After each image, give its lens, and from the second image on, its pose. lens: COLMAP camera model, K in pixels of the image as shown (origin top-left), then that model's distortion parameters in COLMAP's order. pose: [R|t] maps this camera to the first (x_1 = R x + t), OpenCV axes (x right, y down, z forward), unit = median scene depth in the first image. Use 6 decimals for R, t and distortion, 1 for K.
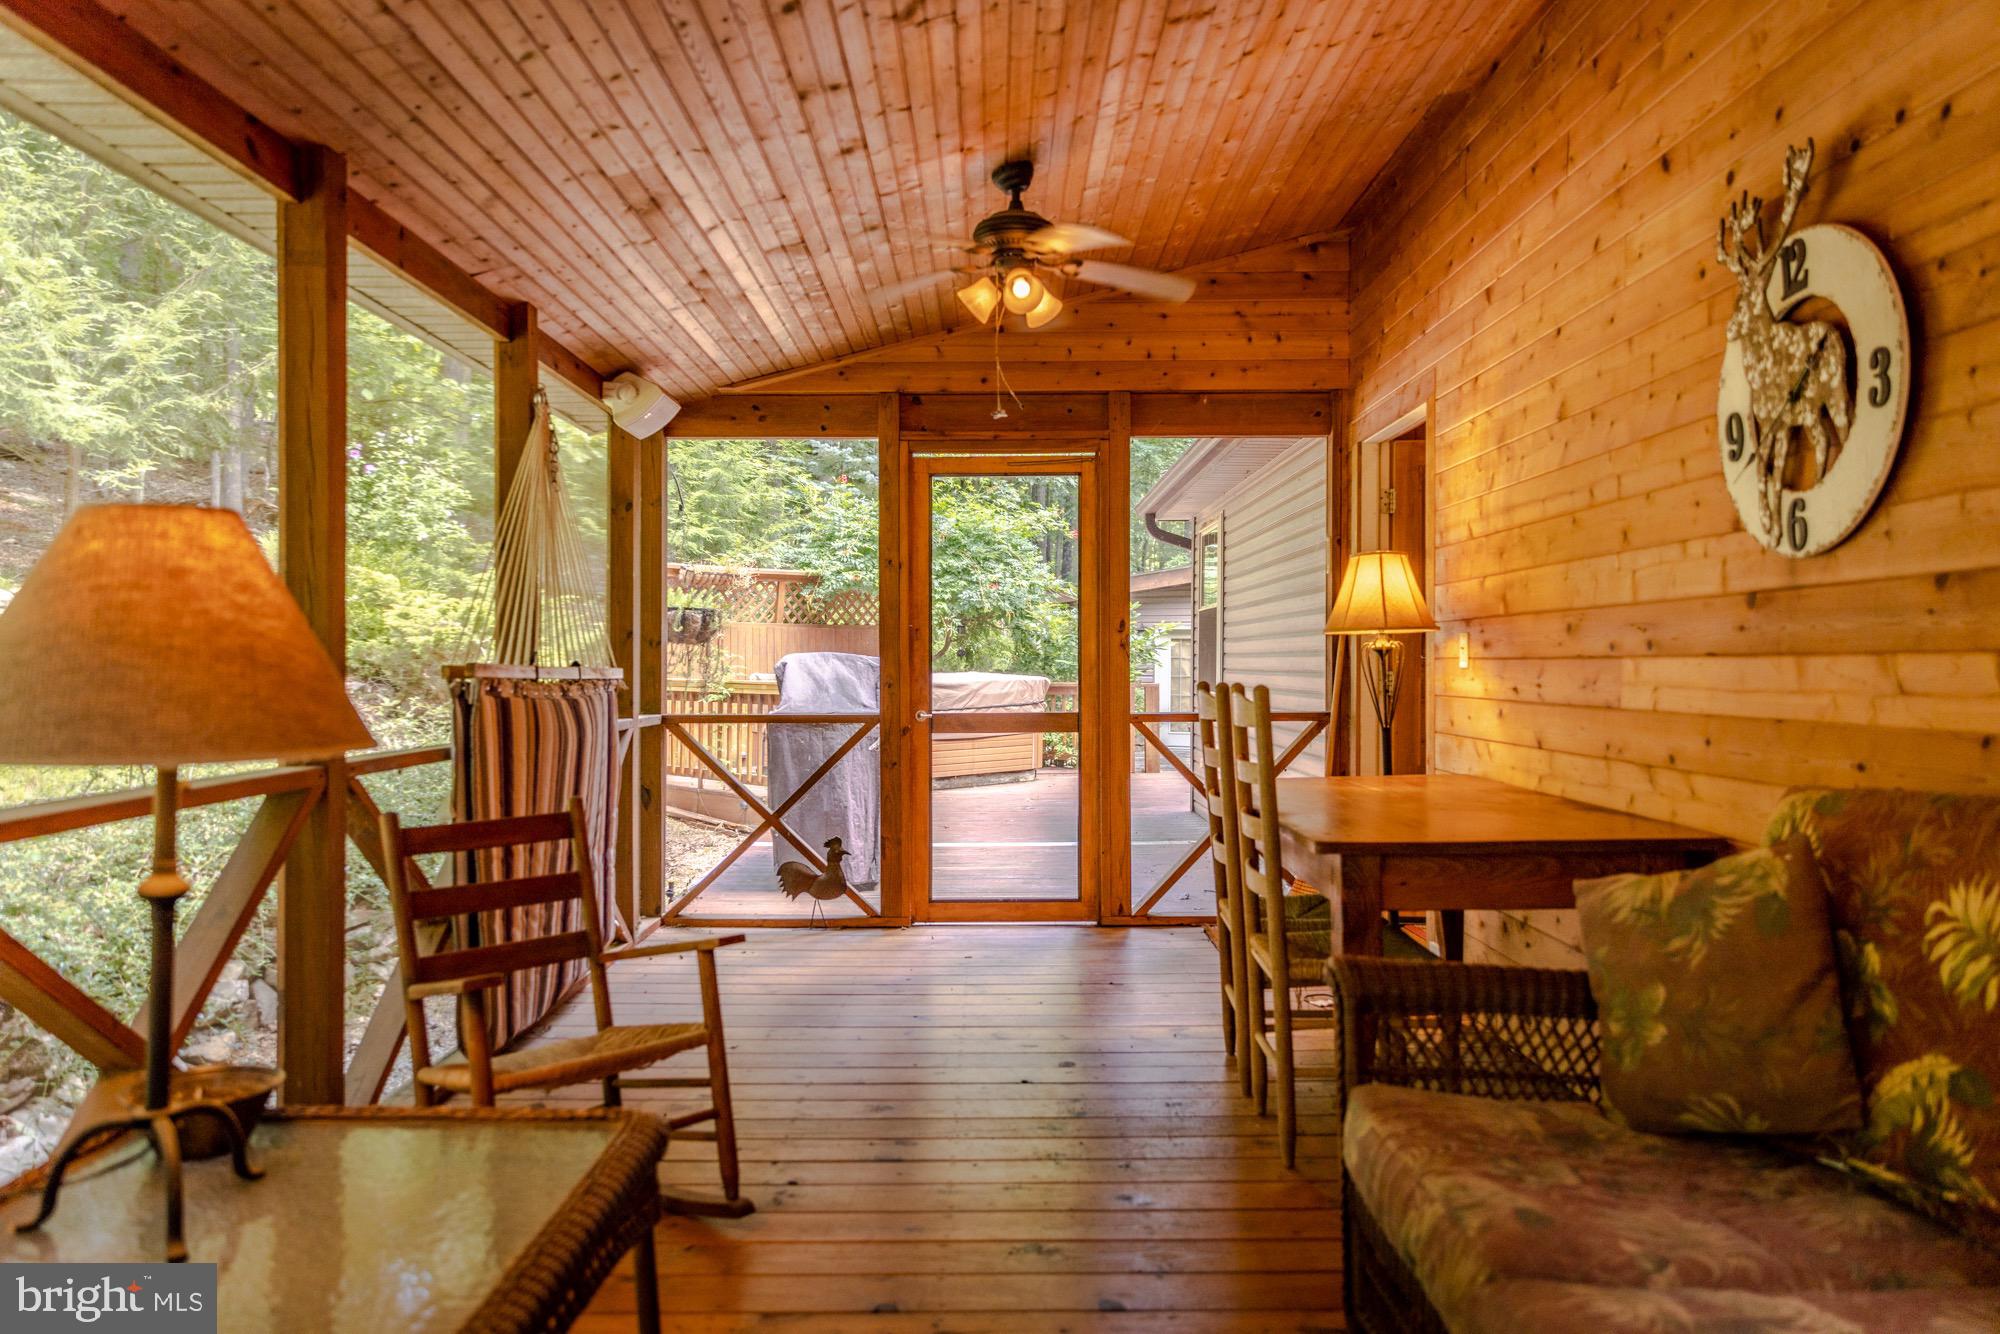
lens RADIAL K [[1369.1, 0, 999.9], [0, 1369.1, 663.8], [0, 0, 1]] dist [0.000261, -0.000116]
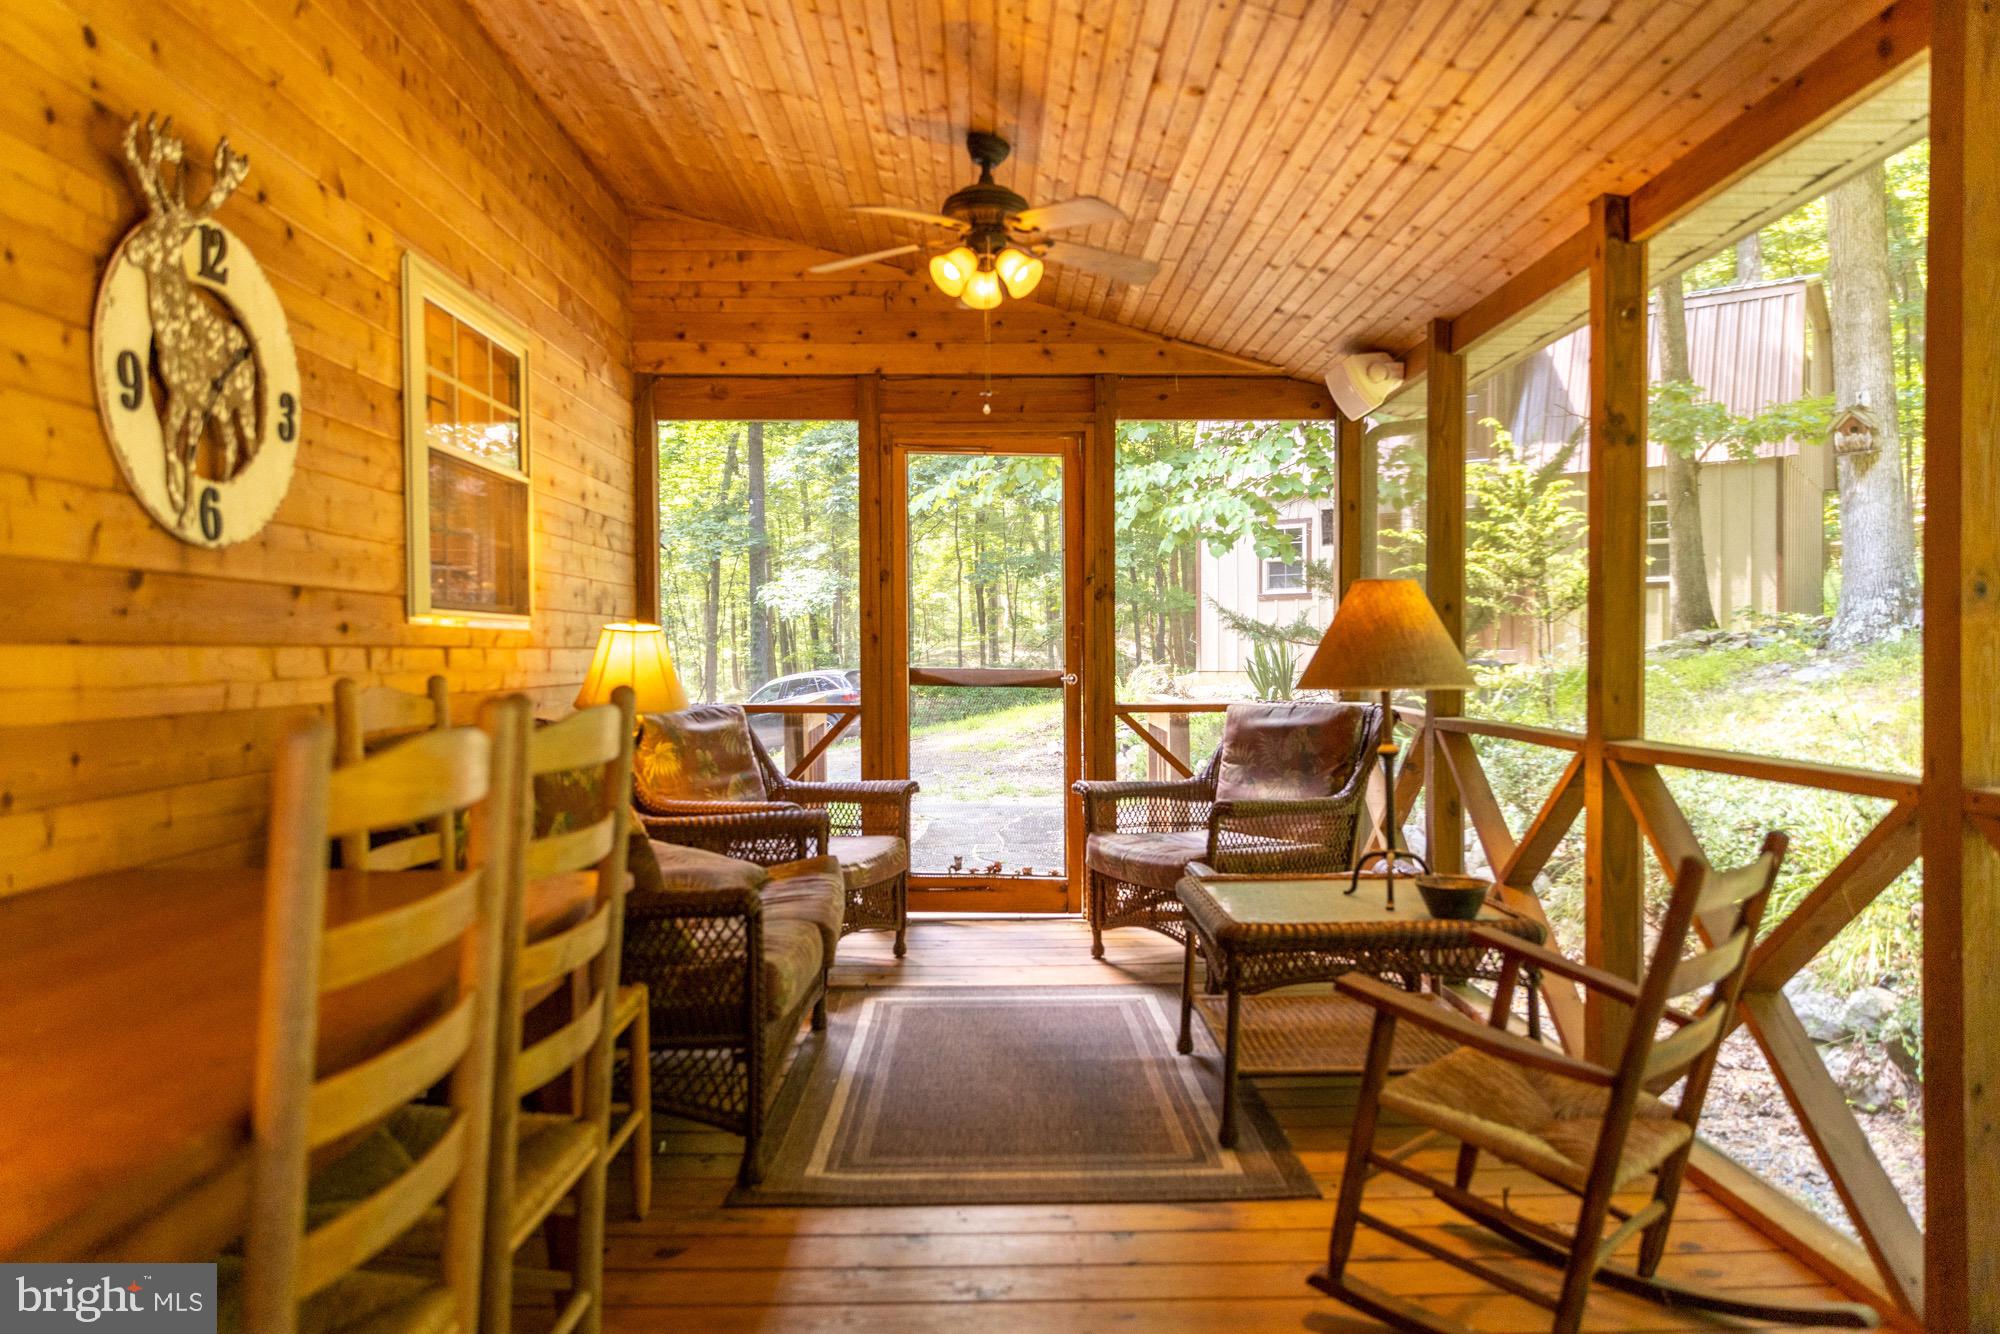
lens RADIAL K [[1369.1, 0, 1001.6], [0, 1369.1, 665.0], [0, 0, 1]] dist [0.000261, -0.000116]
pose [[-0.999914, 0.004323, -0.012400, 0.024960], [0.004155, 0.999901, 0.013477, -0.003686], [0.012457, 0.013424, -0.999832, 2.032408]]
